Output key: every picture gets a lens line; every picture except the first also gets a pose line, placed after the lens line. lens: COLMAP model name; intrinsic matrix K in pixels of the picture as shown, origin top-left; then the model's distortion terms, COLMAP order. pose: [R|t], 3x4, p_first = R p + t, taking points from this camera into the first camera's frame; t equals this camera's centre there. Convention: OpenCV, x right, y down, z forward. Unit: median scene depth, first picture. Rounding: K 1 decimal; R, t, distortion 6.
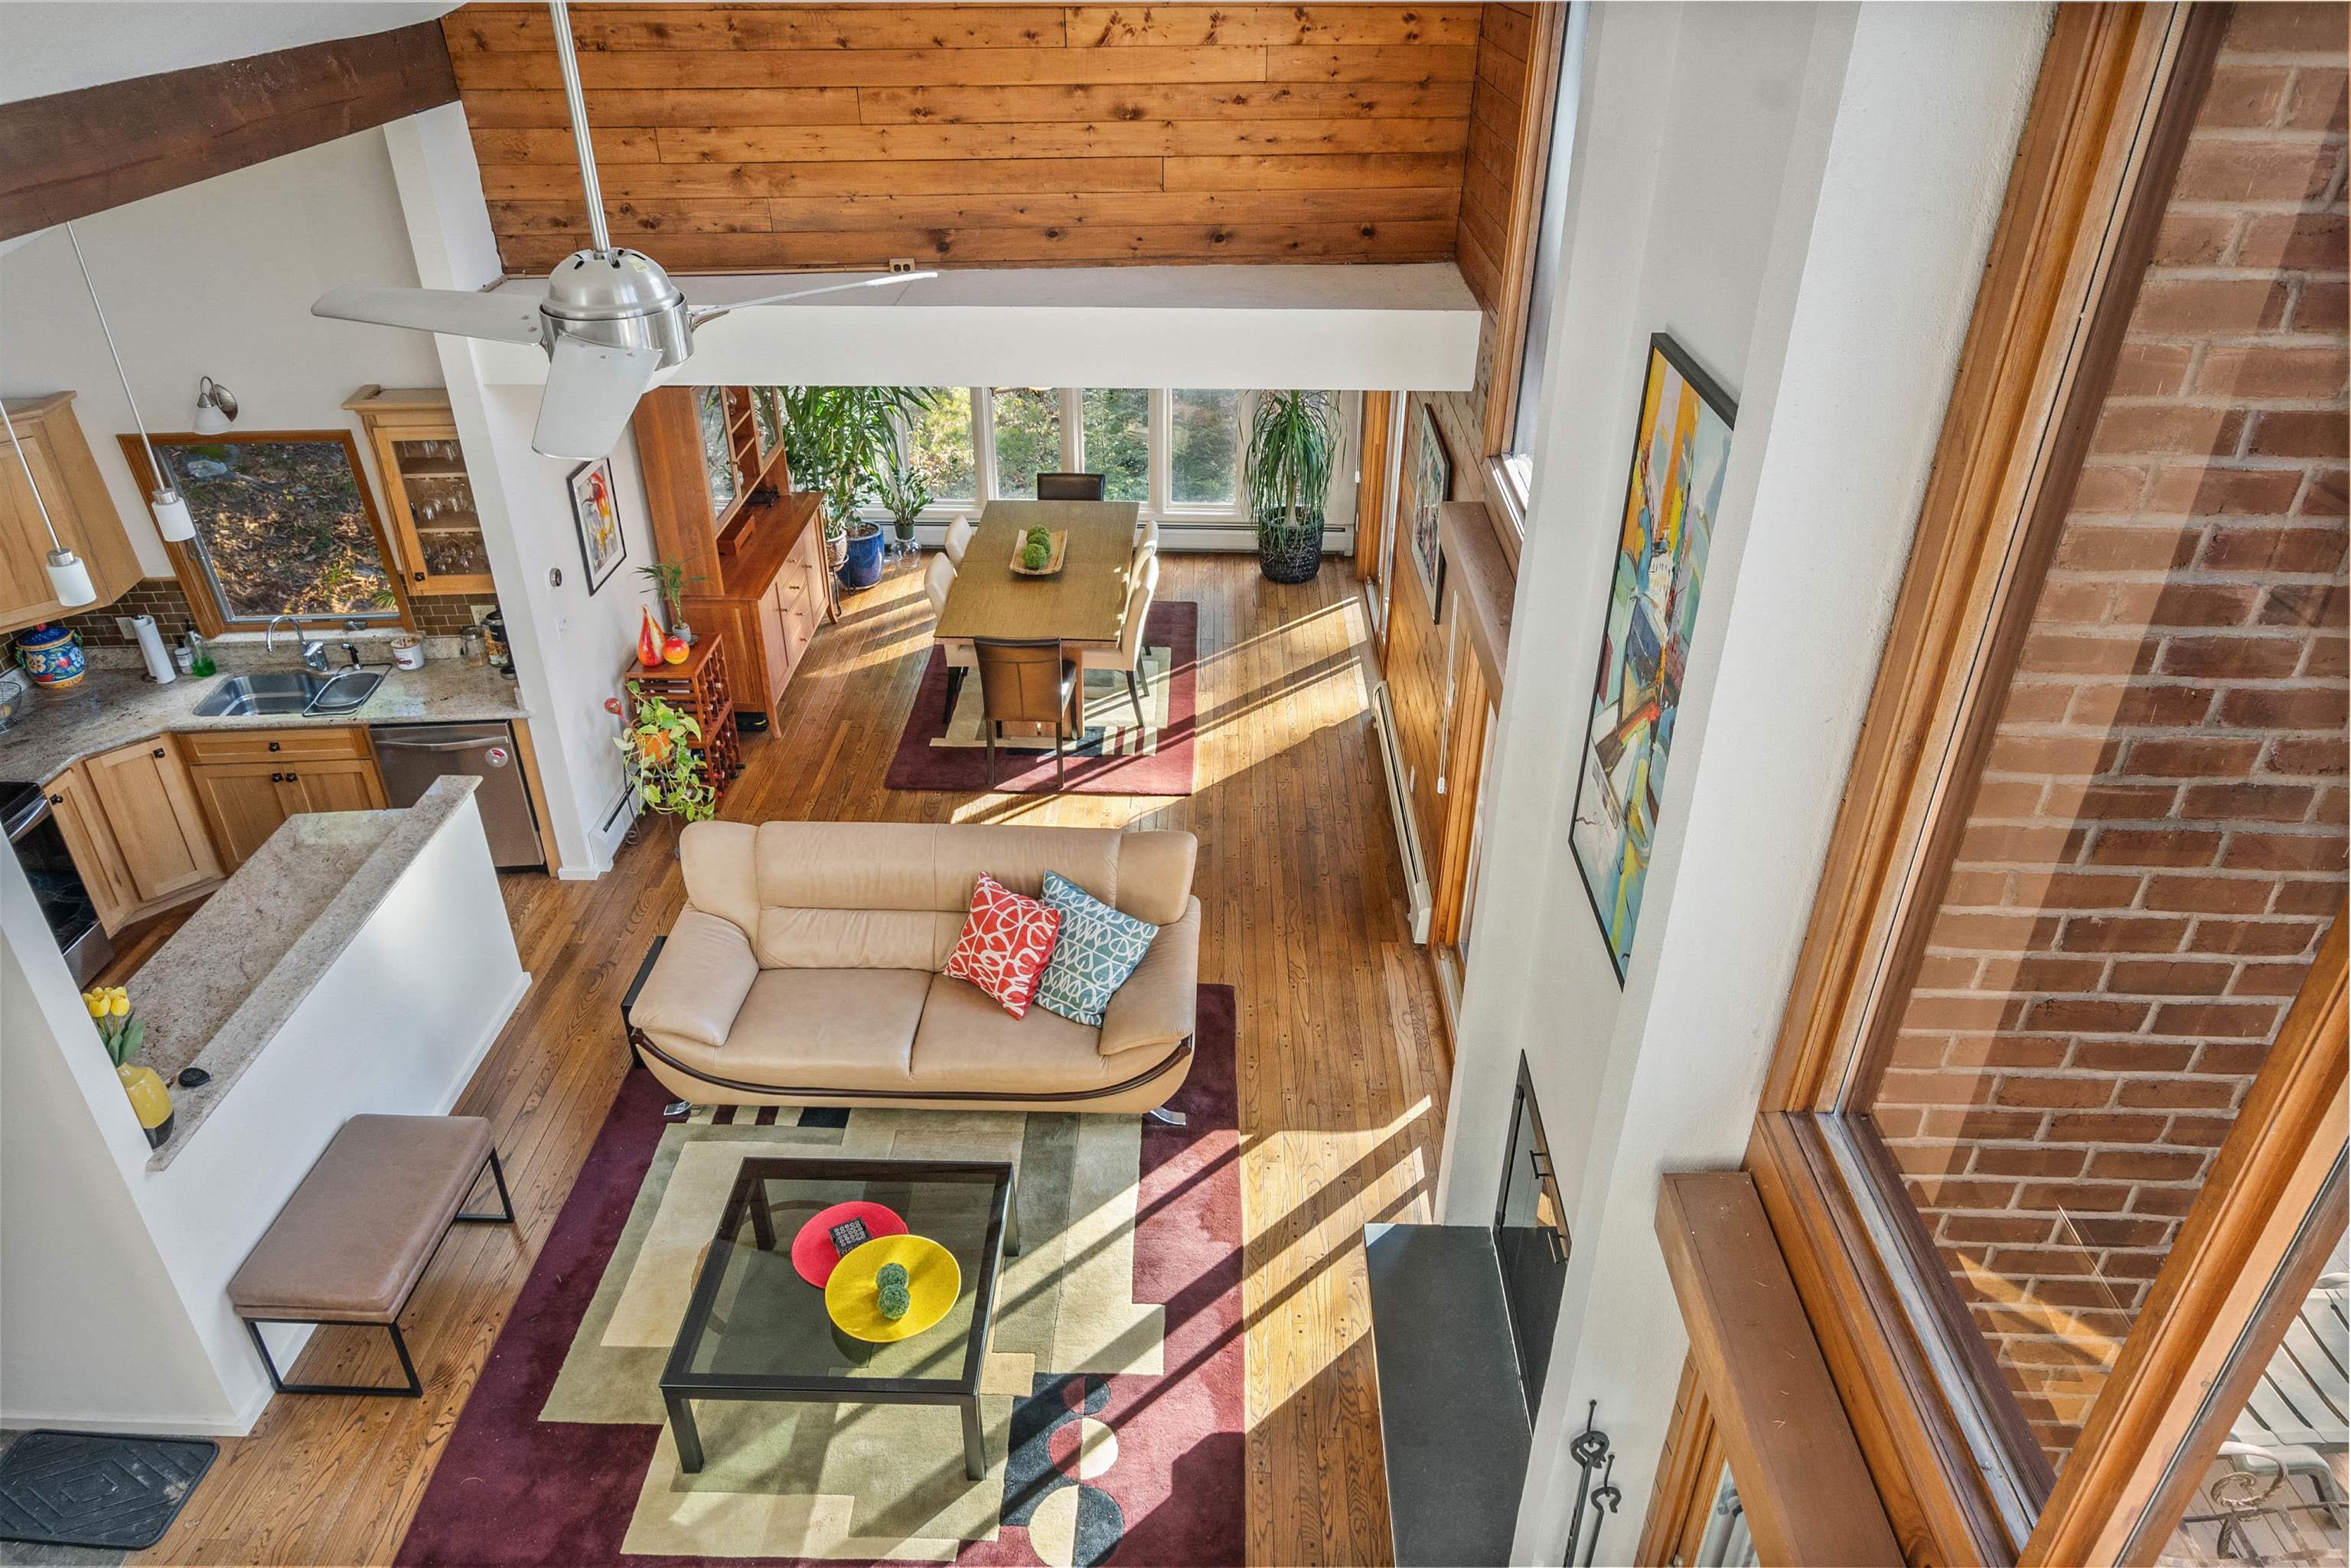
lens RADIAL K [[1538.1, 0, 1158.1], [0, 1538.1, 783.4], [0, 0, 1]] dist [0.004843, 0.015415]
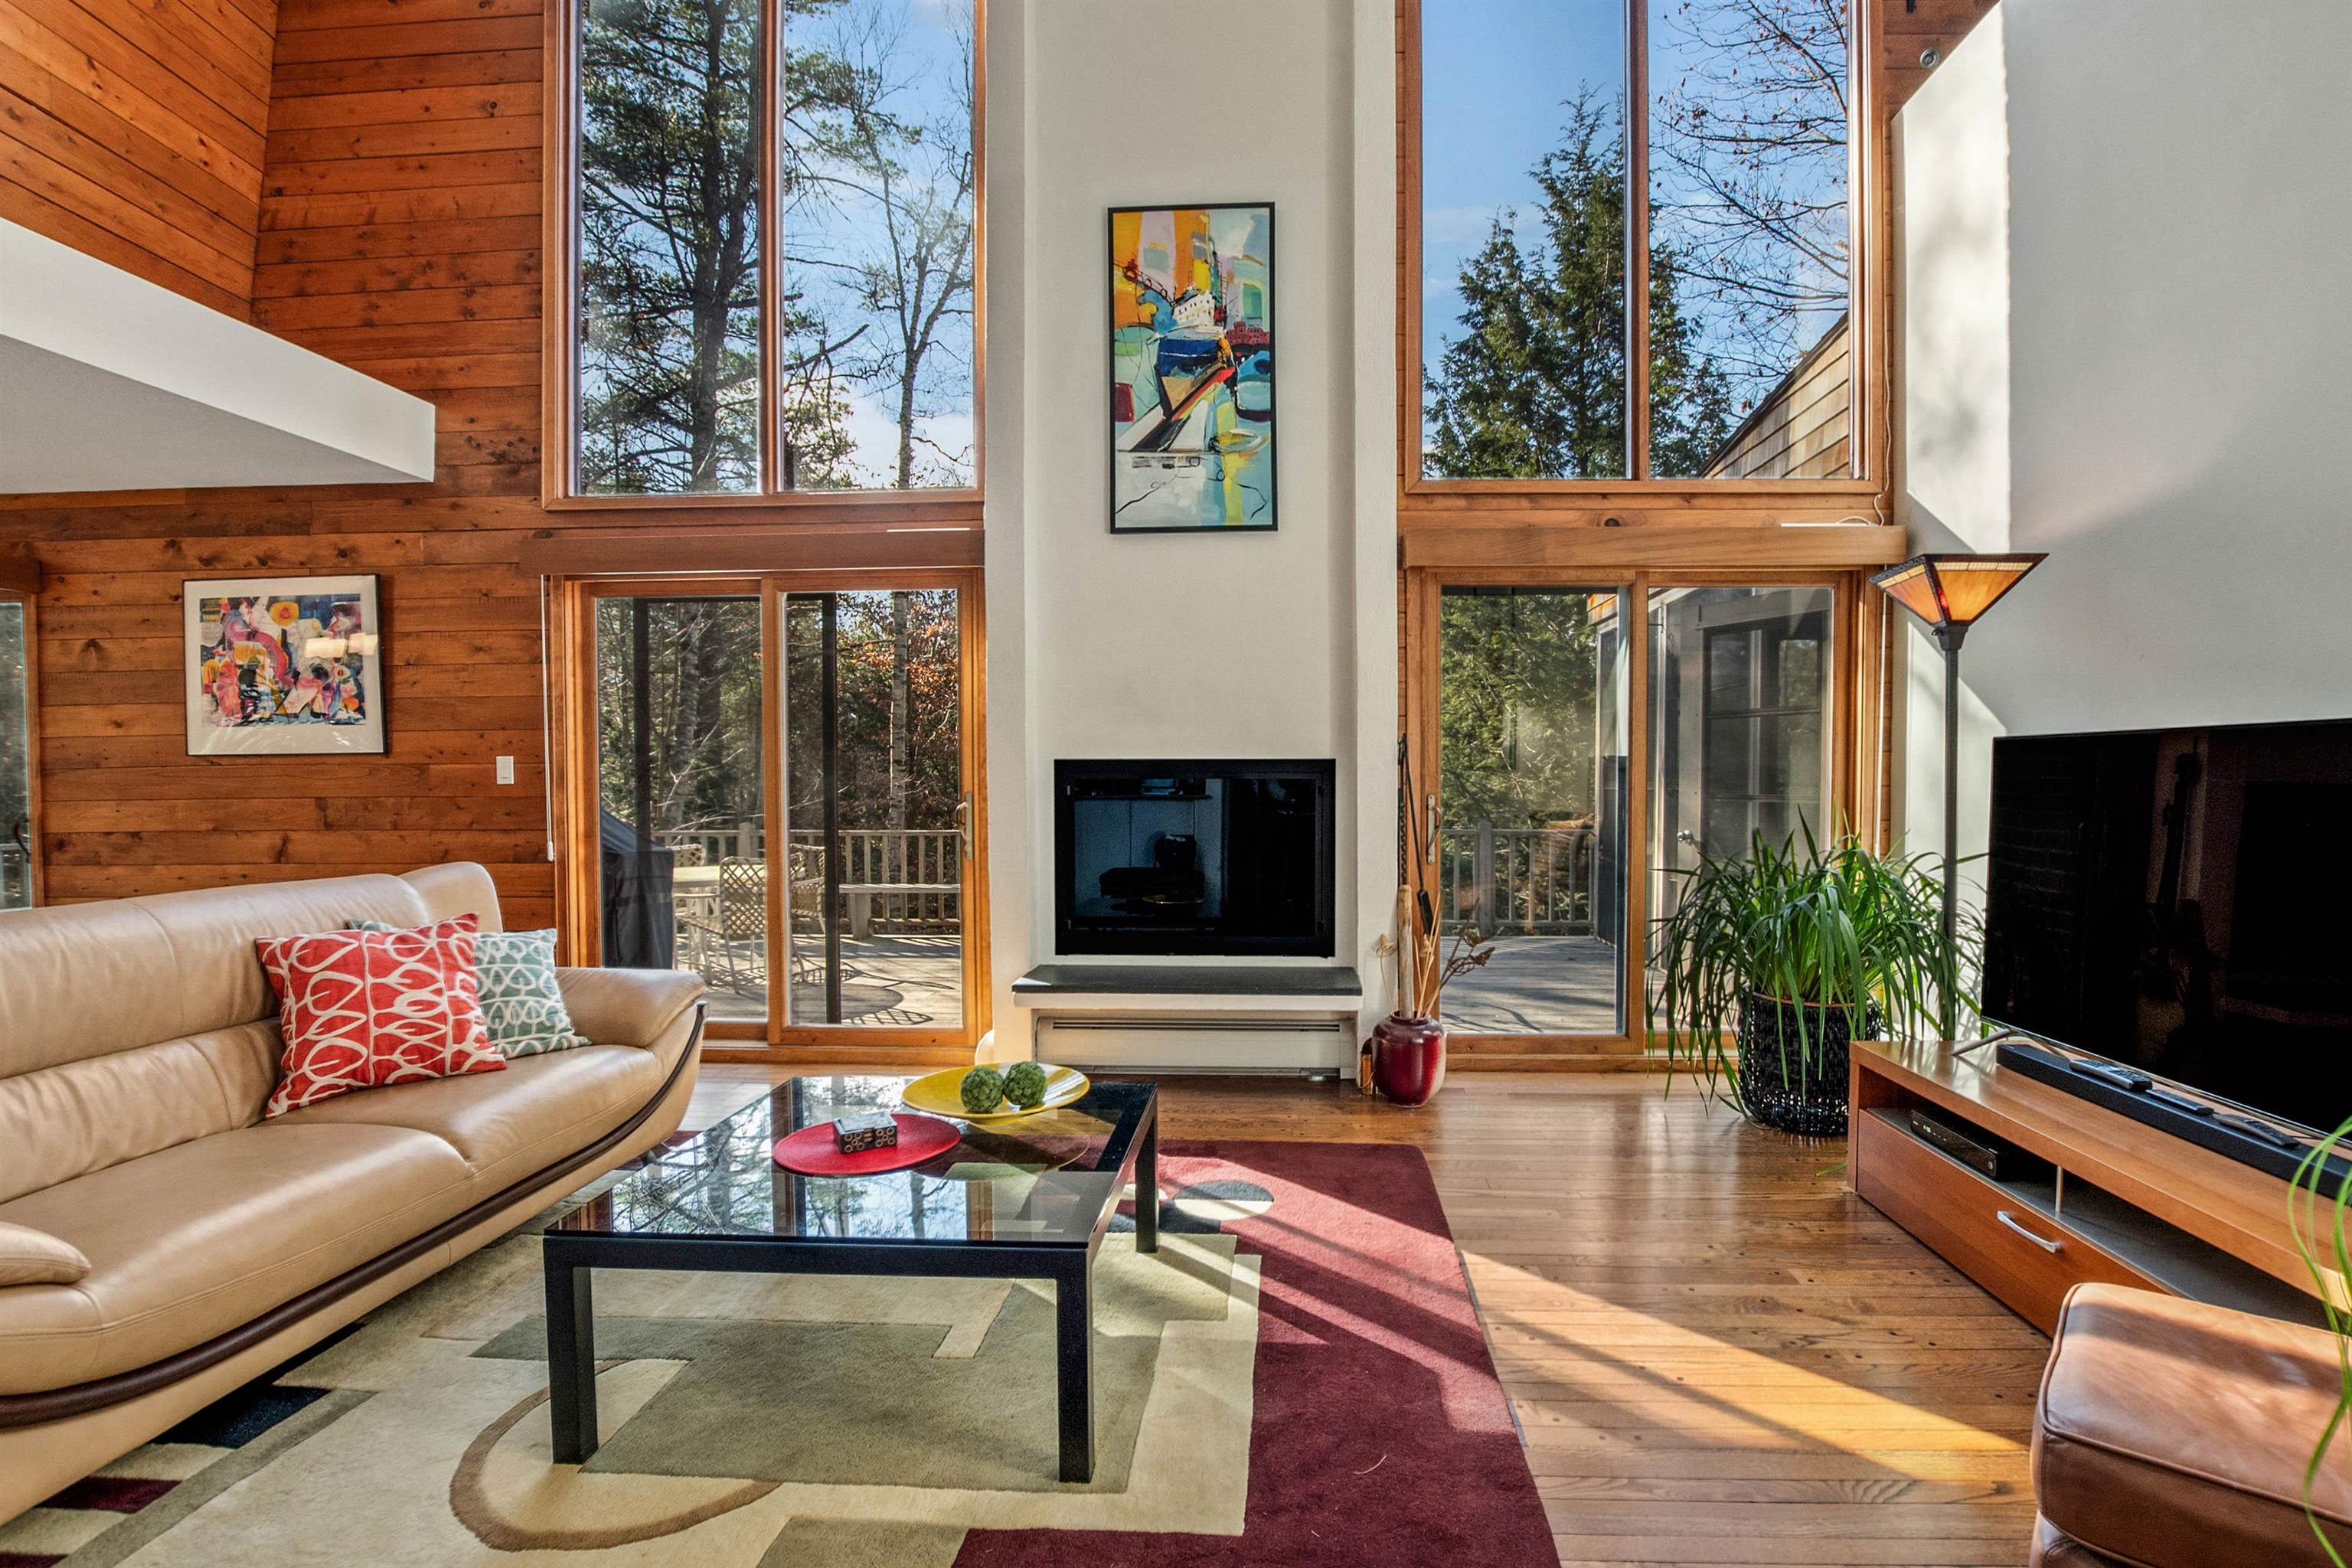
lens RADIAL K [[1055.1, 0, 1262.5], [0, 1055.1, 814.6], [0, 0, 1]] dist [-0.029605, 0.004274]
pose [[-0.008997, -0.032751, 0.999423, -0.508903], [0.518208, 0.854630, 0.032671, 0.204142], [-0.855207, 0.518203, 0.009283, 0.630767]]
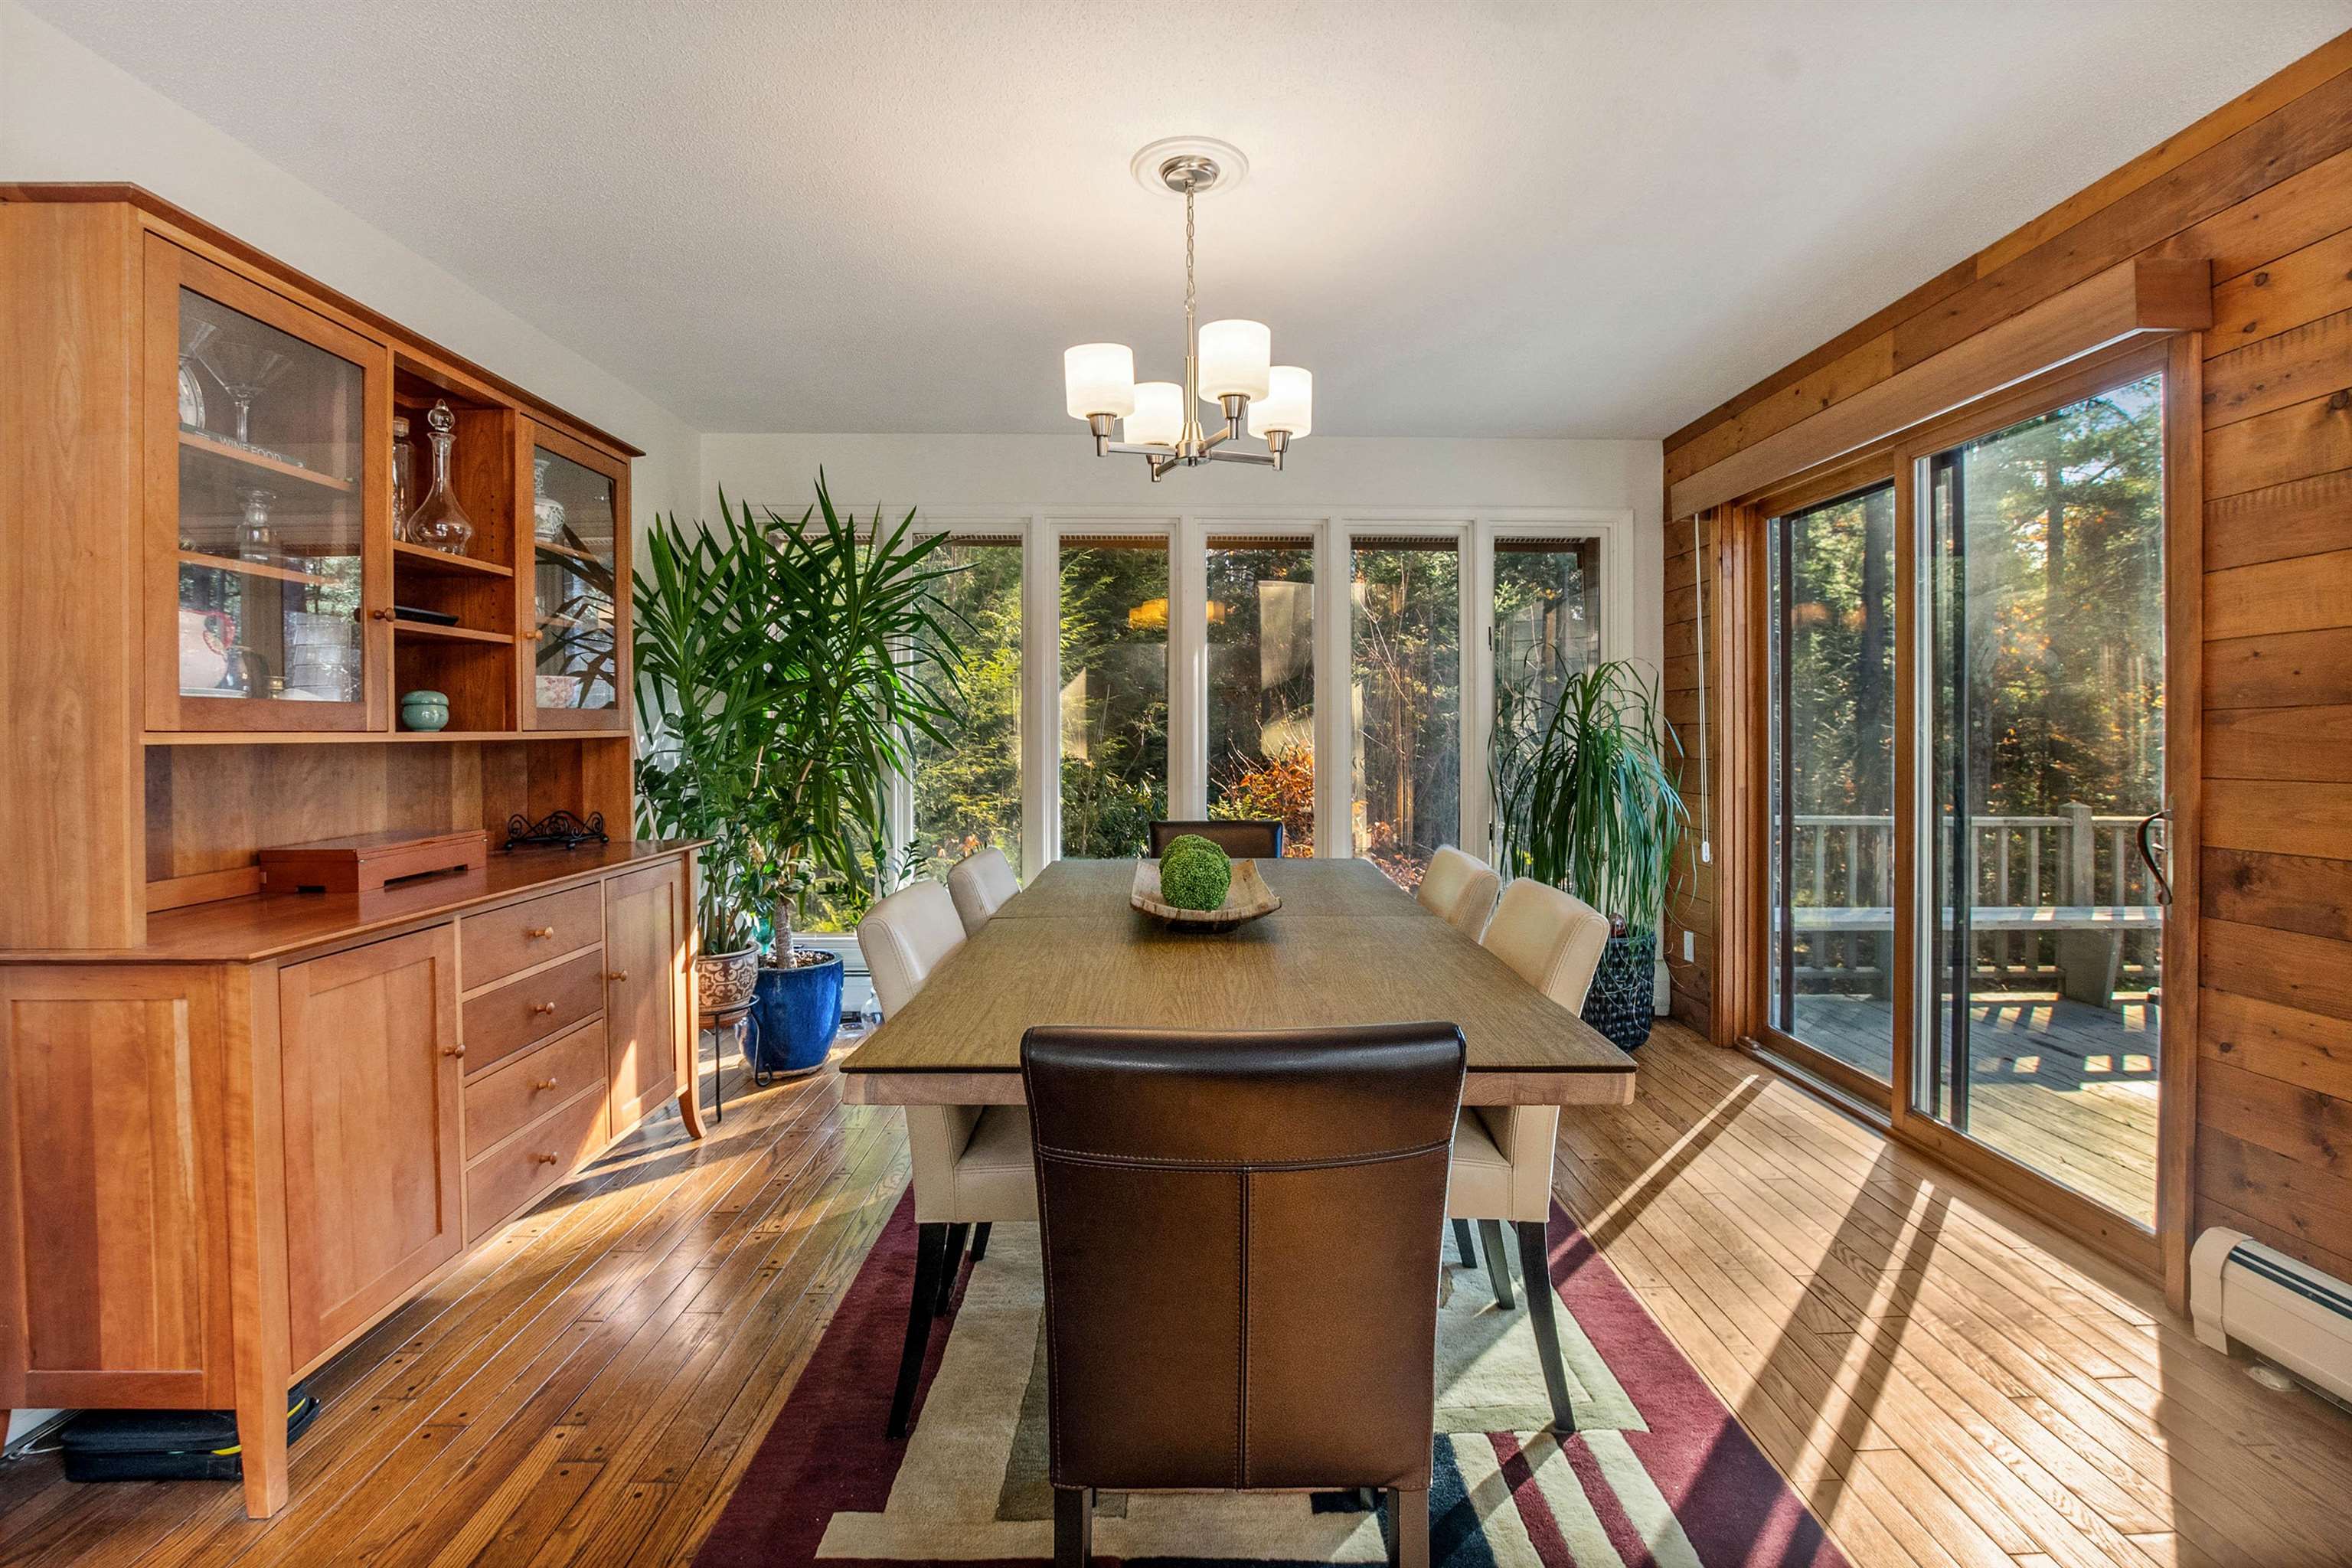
lens RADIAL K [[1055.1, 0, 1191.6], [0, 1055.1, 732.4], [0, 0, 1]] dist [-0.029605, 0.004274]
pose [[0.998691, 0.000651, 0.051139, -0.132436], [0.025788, 0.857093, -0.514516, -0.072143], [-0.044166, 0.515161, 0.855955, 1.083897]]
